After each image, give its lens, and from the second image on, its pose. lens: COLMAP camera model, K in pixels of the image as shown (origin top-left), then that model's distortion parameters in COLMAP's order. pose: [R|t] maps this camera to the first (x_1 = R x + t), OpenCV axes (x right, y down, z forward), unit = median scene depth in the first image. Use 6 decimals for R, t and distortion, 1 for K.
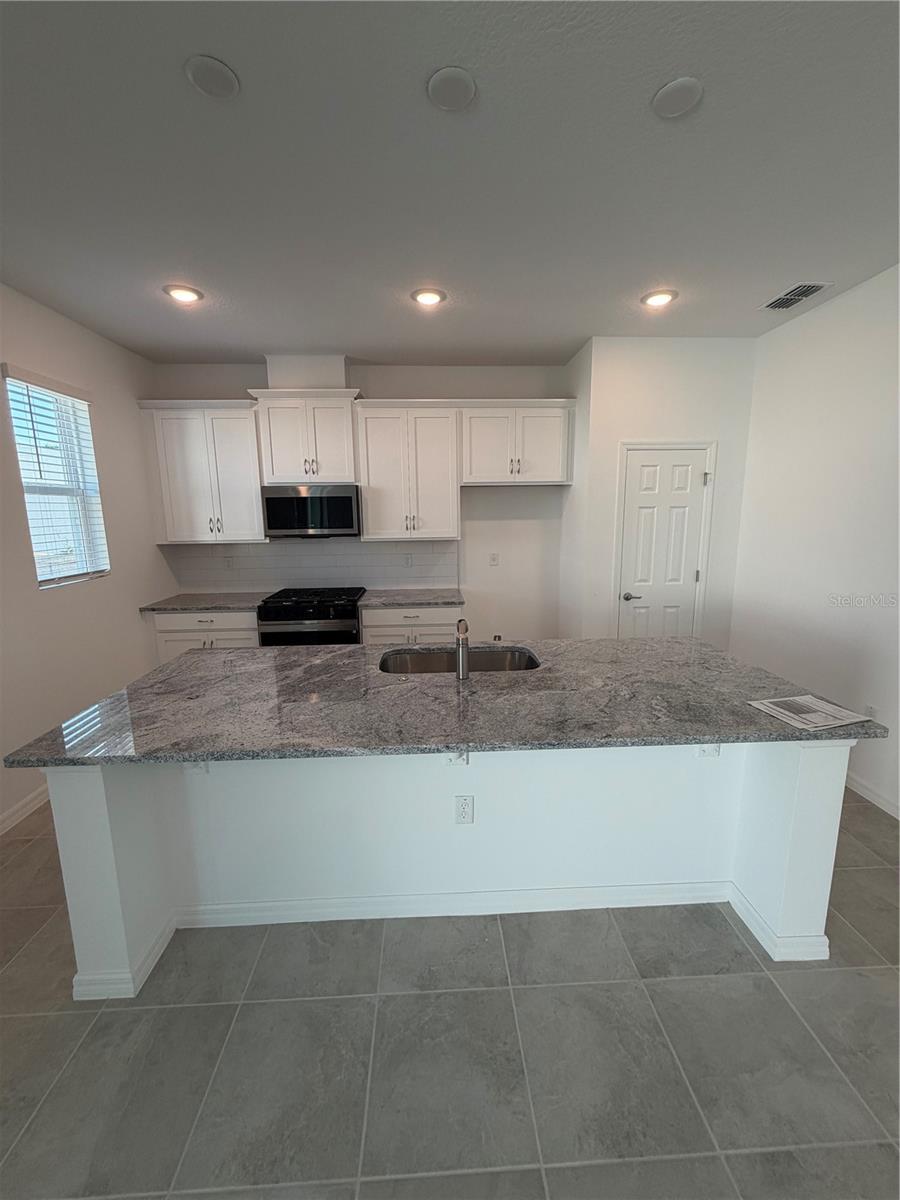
lens RADIAL K [[475.5, 0, 447.7], [0, 475.5, 593.7], [0, 0, 1]] dist [-0.001952, 0.000726]
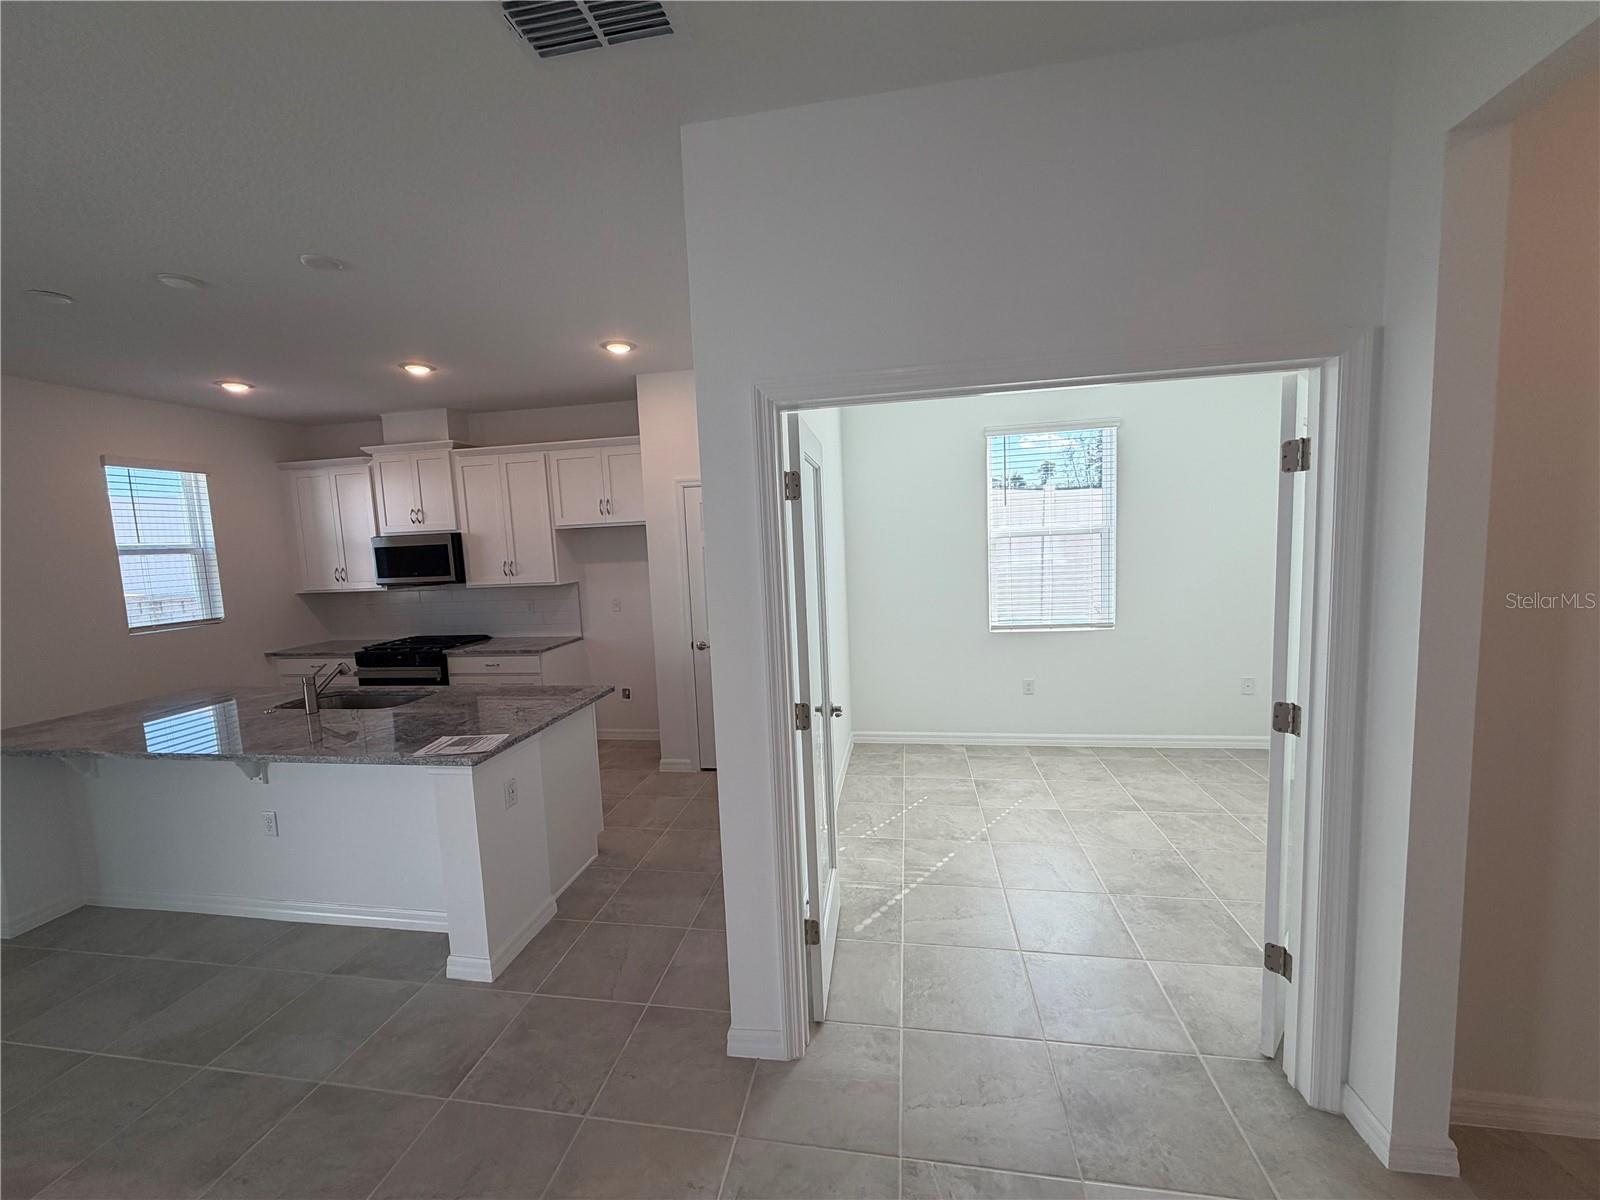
lens RADIAL K [[634.0, 0, 793.1], [0, 634.0, 599.6], [0, 0, 1]] dist [-0.001952, 0.000726]
pose [[0.975954, -0.009157, -0.217785, 0.799053], [-0.006285, 0.997520, -0.070103, 0.002073], [0.217887, 0.069786, 0.973476, -0.136819]]
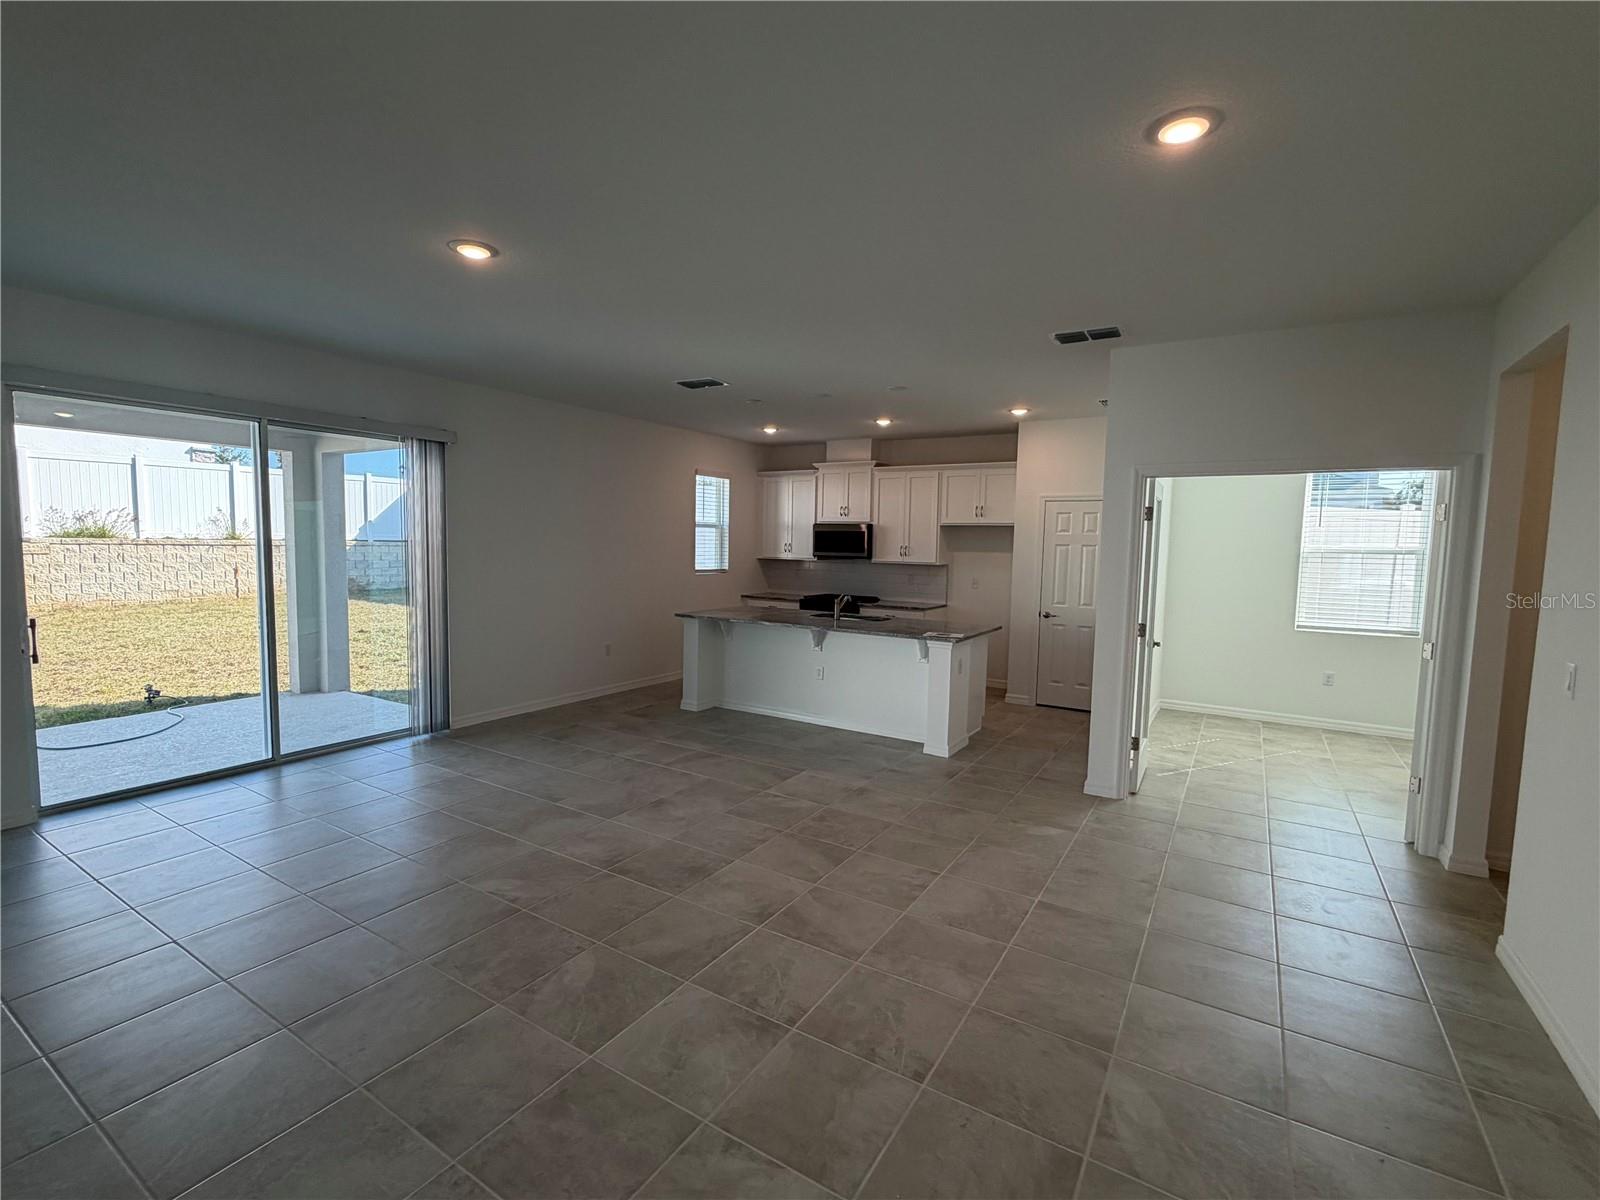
lens RADIAL K [[716.6, 0, 794.6], [0, 716.6, 600.2], [0, 0, 1]] dist [-0.002122, -0.000091]
pose [[0.821315, 0.075987, -0.565391, 0.885373], [-0.128297, 0.990304, -0.053277, 0.151455], [0.555861, 0.116295, 0.823100, -0.917108]]
